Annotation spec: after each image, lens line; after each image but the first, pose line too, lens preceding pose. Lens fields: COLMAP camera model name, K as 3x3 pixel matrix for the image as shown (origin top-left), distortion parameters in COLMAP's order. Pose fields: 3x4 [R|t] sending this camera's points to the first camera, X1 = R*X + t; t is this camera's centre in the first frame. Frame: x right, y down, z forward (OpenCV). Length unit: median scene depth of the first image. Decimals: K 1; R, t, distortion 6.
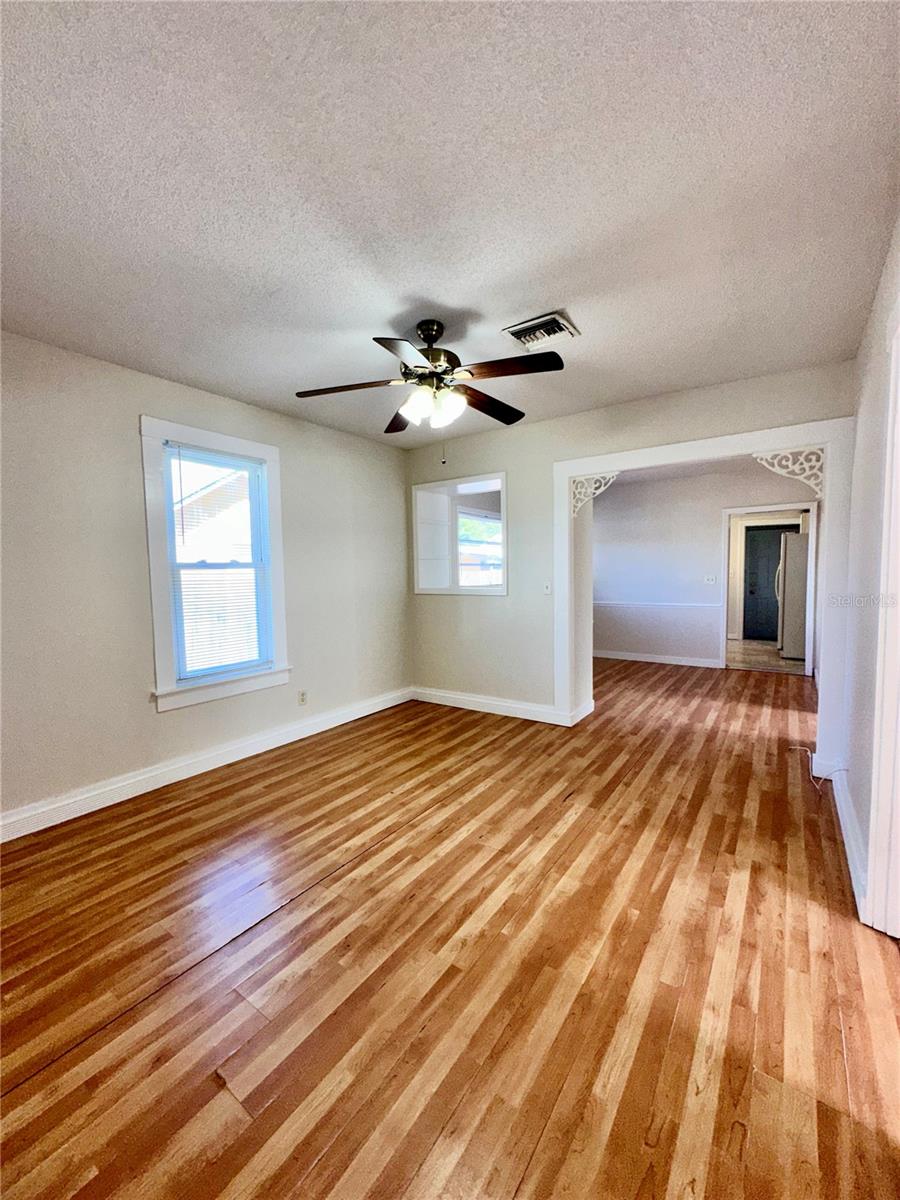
lens RADIAL K [[478.7, 0, 453.6], [0, 478.7, 604.6], [0, 0, 1]] dist [-0.002967, -0.000352]
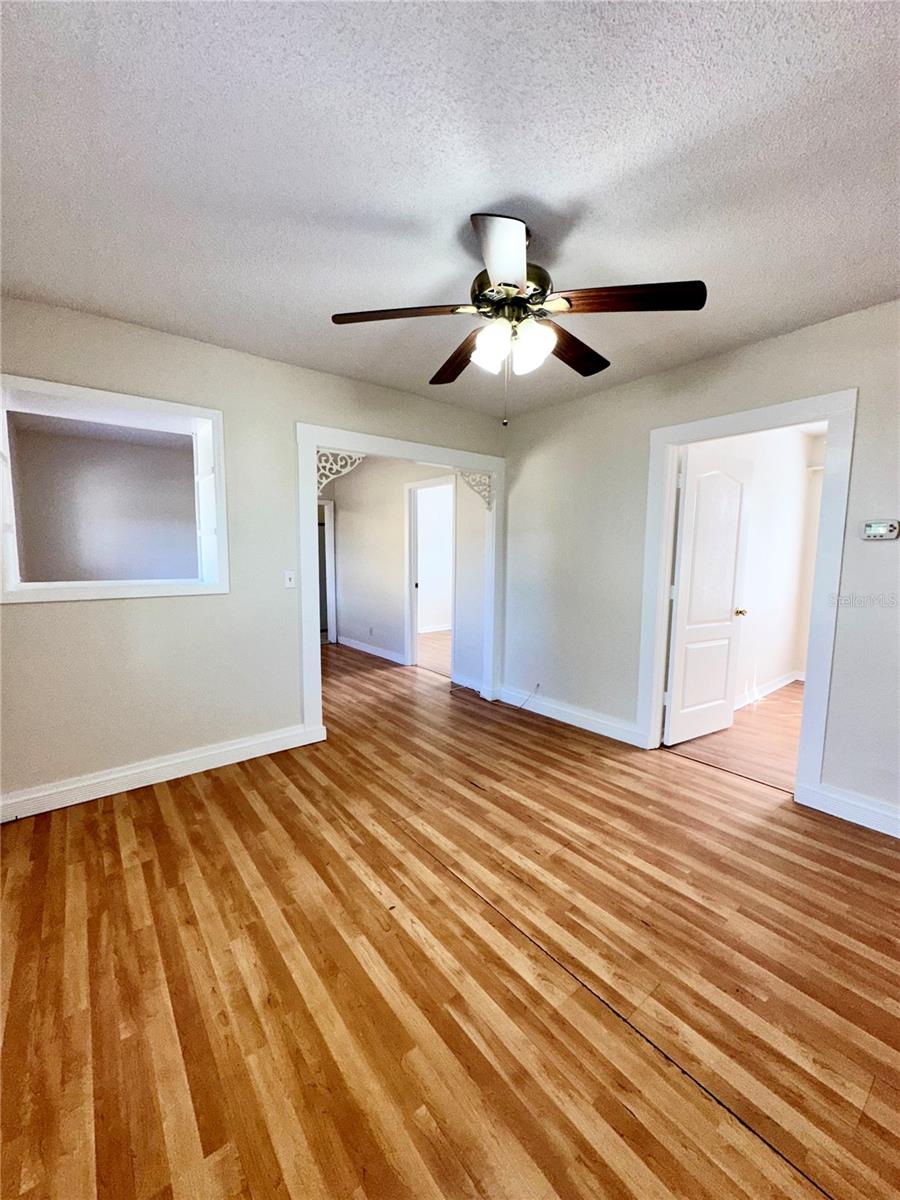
lens RADIAL K [[478.7, 0, 453.2], [0, 478.7, 596.3], [0, 0, 1]] dist [-0.002967, -0.000352]
pose [[0.283166, -0.074128, 0.956202, -0.686874], [0.057554, 0.996525, 0.060210, -0.055446], [-0.957342, 0.037983, 0.286449, 0.726172]]
